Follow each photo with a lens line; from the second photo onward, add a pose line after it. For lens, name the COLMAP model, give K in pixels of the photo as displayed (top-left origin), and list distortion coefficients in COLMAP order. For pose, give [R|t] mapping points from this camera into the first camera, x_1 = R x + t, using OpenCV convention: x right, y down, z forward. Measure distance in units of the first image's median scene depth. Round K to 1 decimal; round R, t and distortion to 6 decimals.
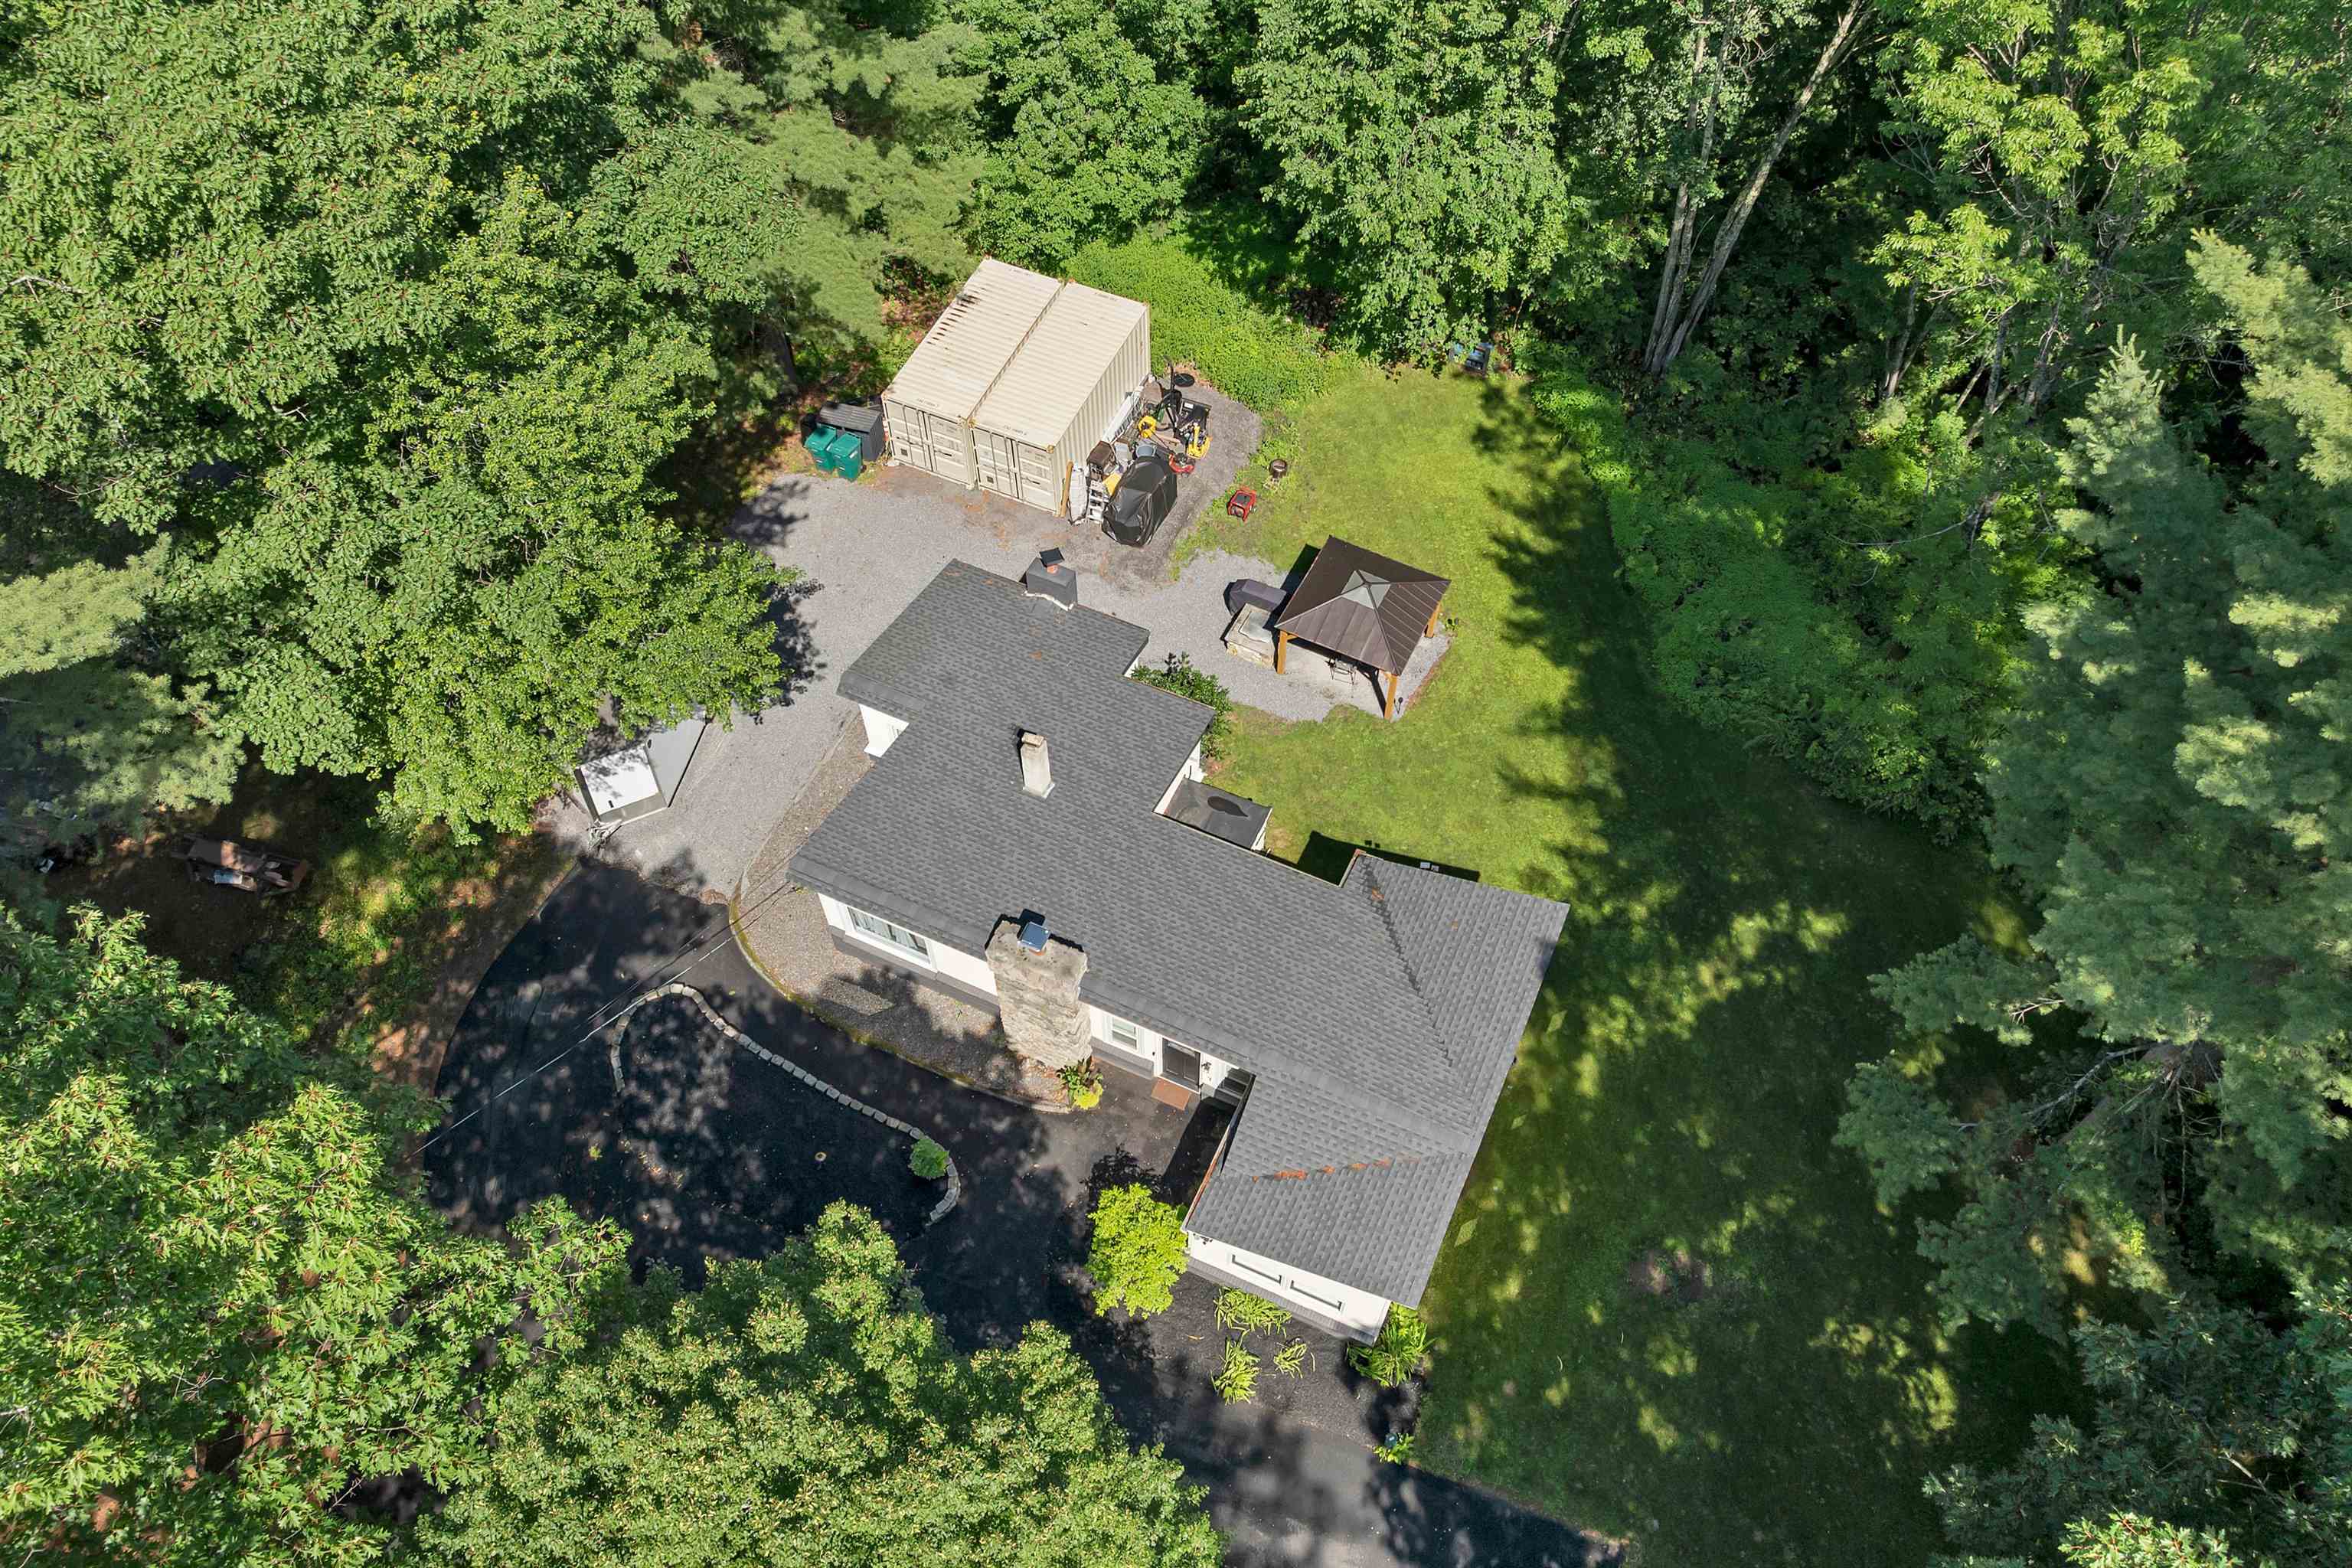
lens RADIAL K [[1673.9, 0, 1184.1], [0, 1673.9, 781.0], [0, 0, 1]] dist [-0.046420, 0.014351]
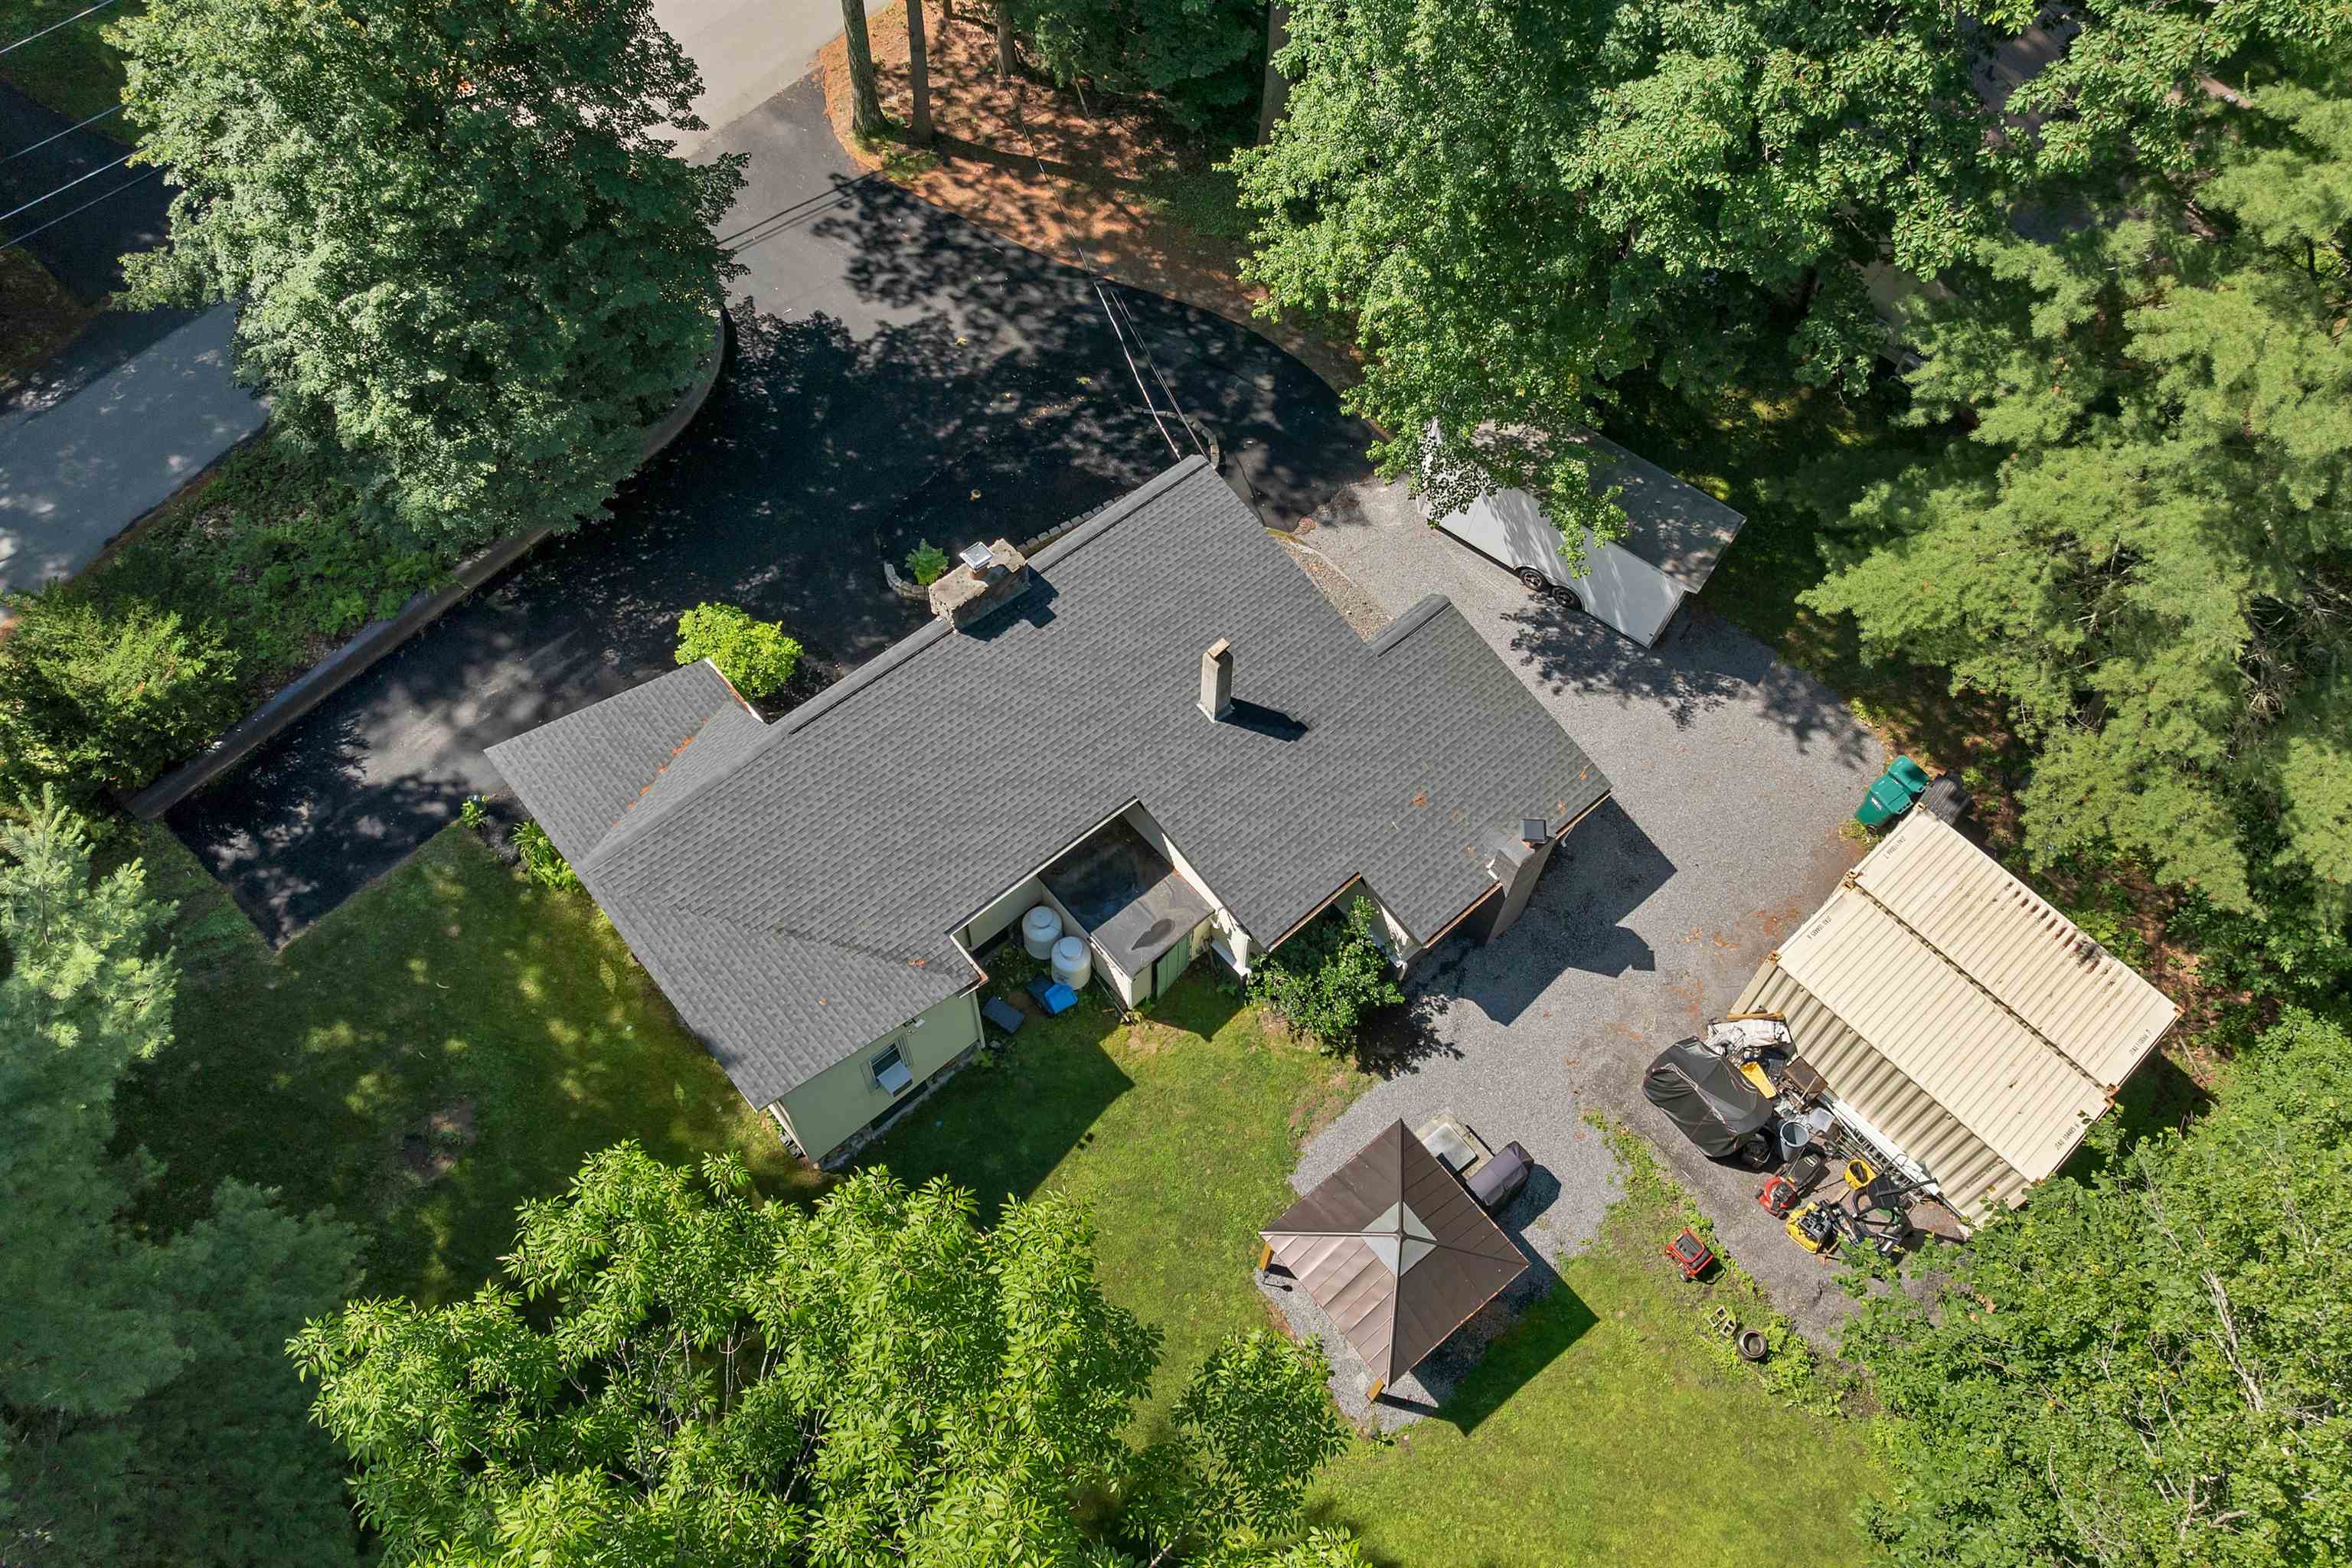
lens RADIAL K [[1673.9, 0, 1158.8], [0, 1673.9, 808.0], [0, 0, 1]] dist [-0.046420, 0.014351]
pose [[-0.416440, 0.763897, -0.492990, 0.399215], [-0.781976, -0.024343, 0.622834, -0.514854], [0.463780, 0.644879, 0.607486, 0.467736]]
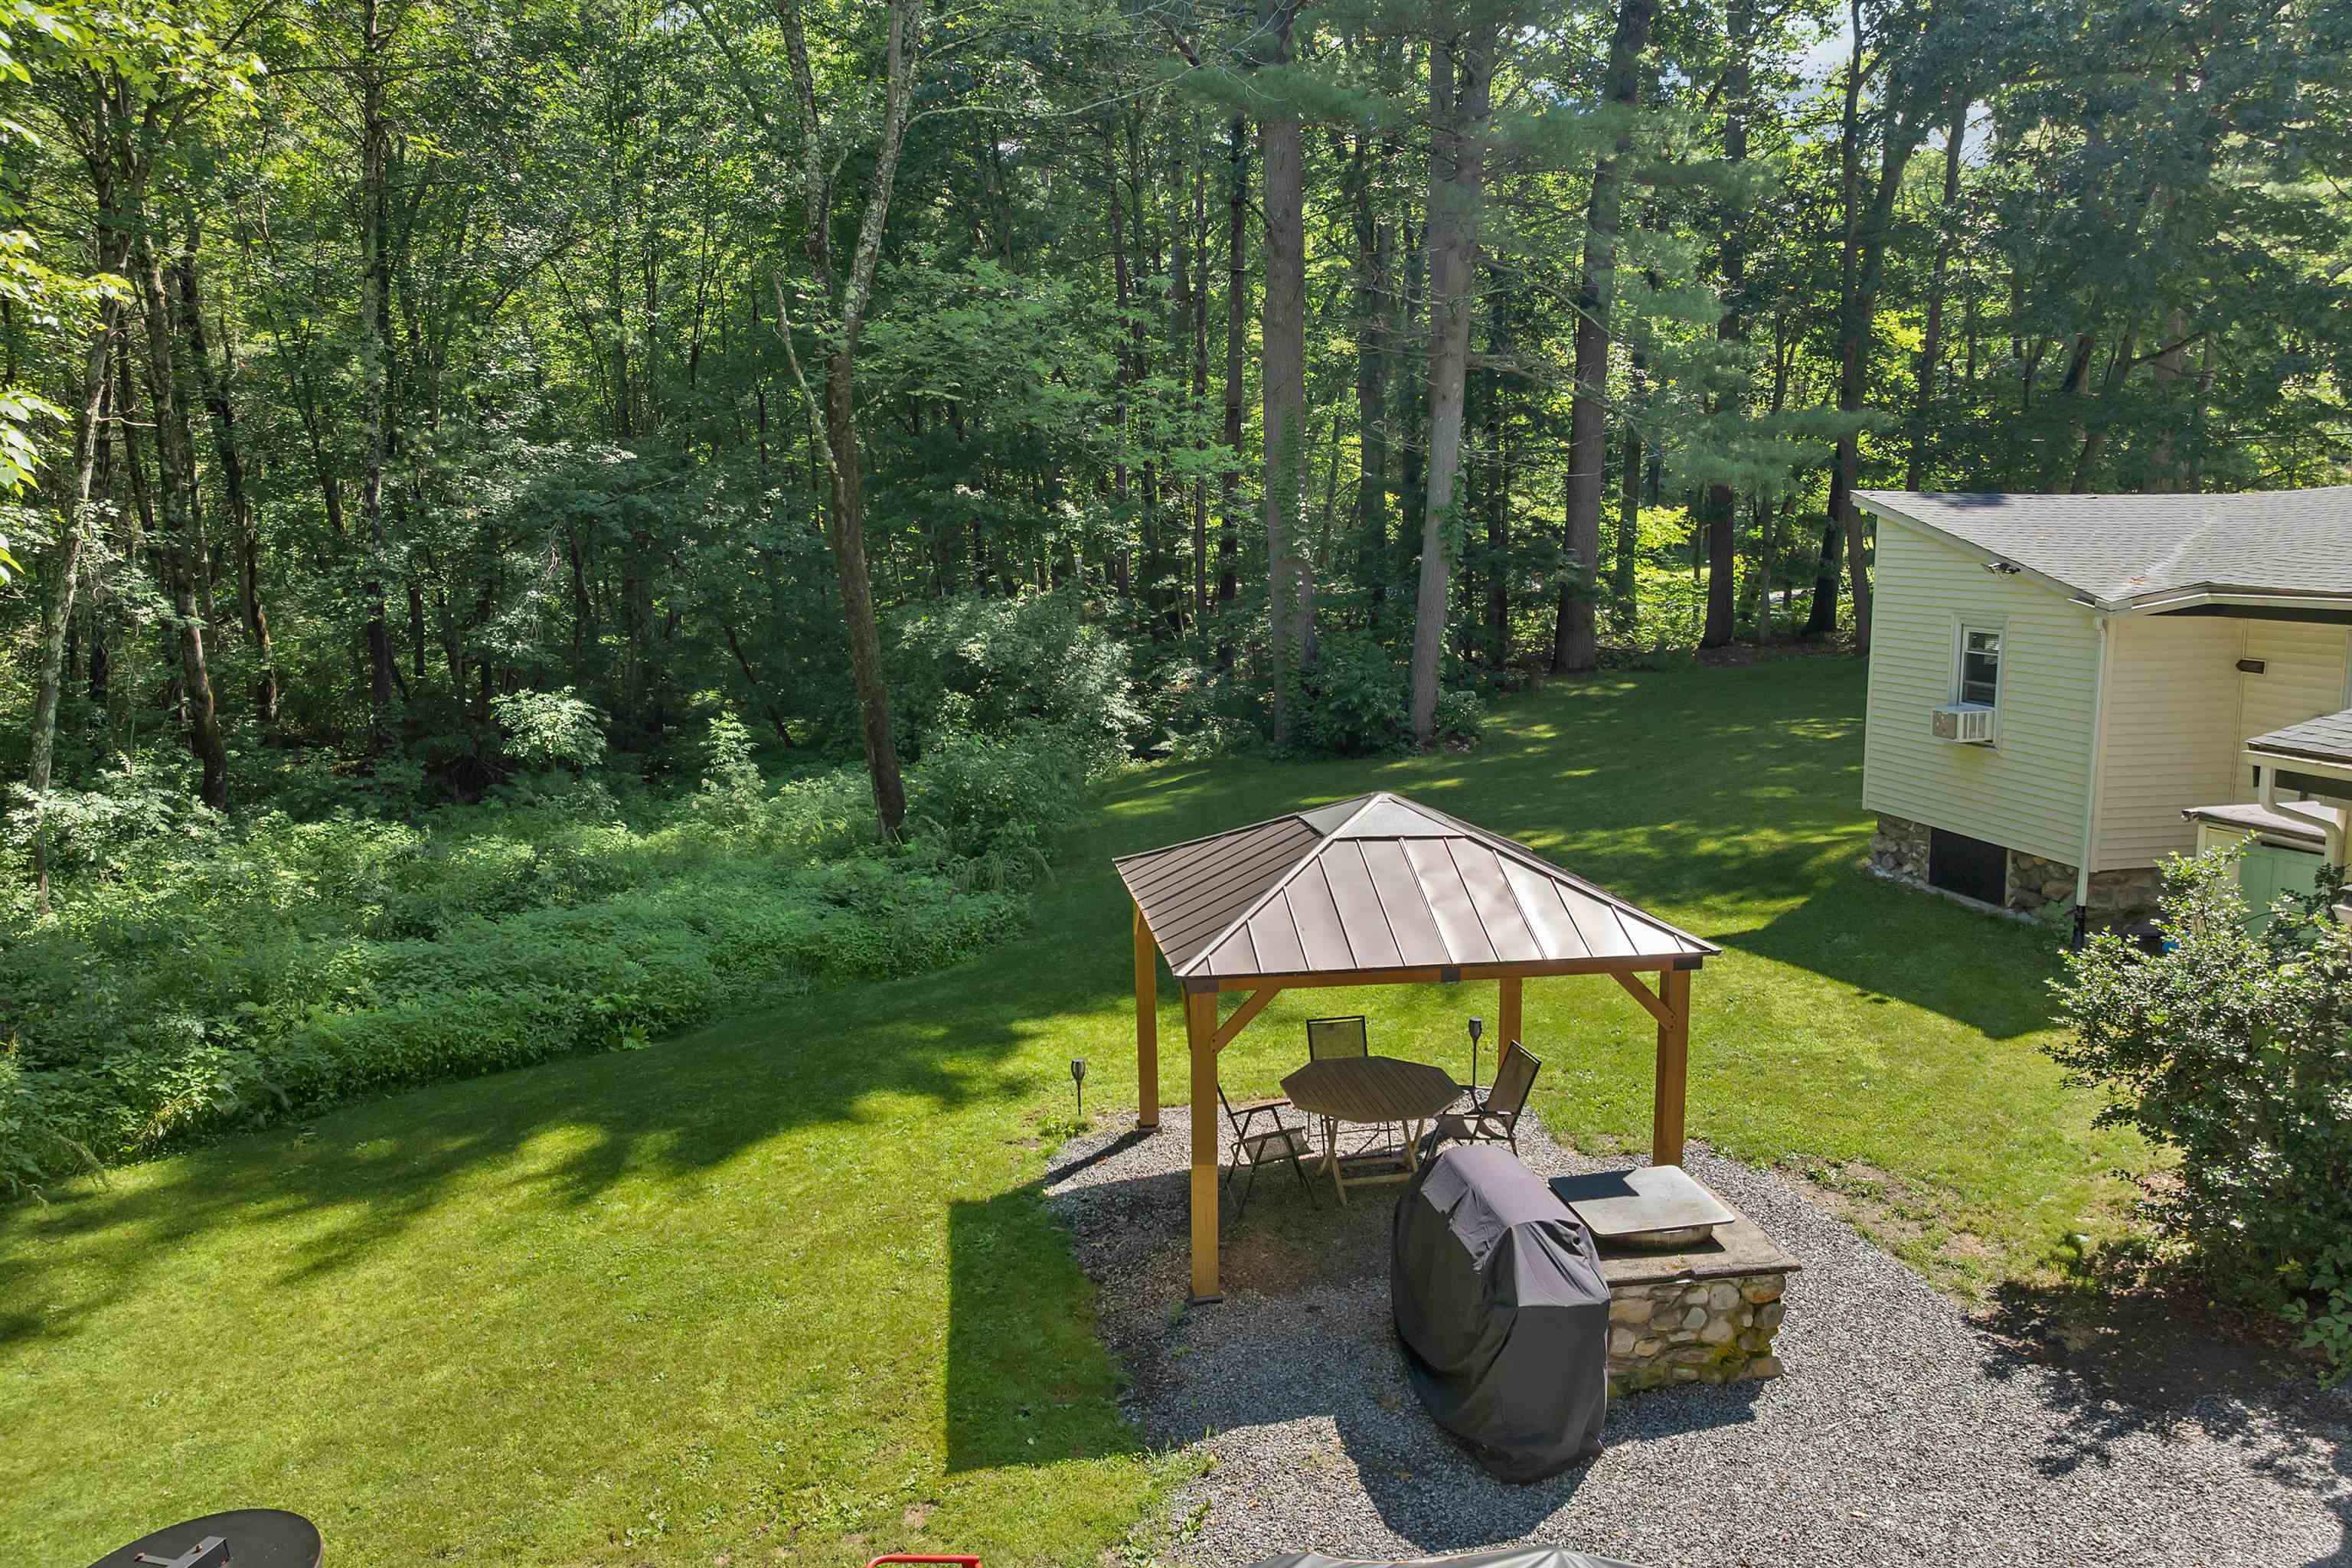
lens RADIAL K [[1673.9, 0, 1196.4], [0, 1673.9, 761.2], [0, 0, 1]] dist [-0.046420, 0.014351]
pose [[-0.572882, -0.127416, 0.809674, -0.110934], [0.682315, 0.473215, 0.557238, -0.337587], [-0.454151, 0.871684, -0.184158, 1.182694]]
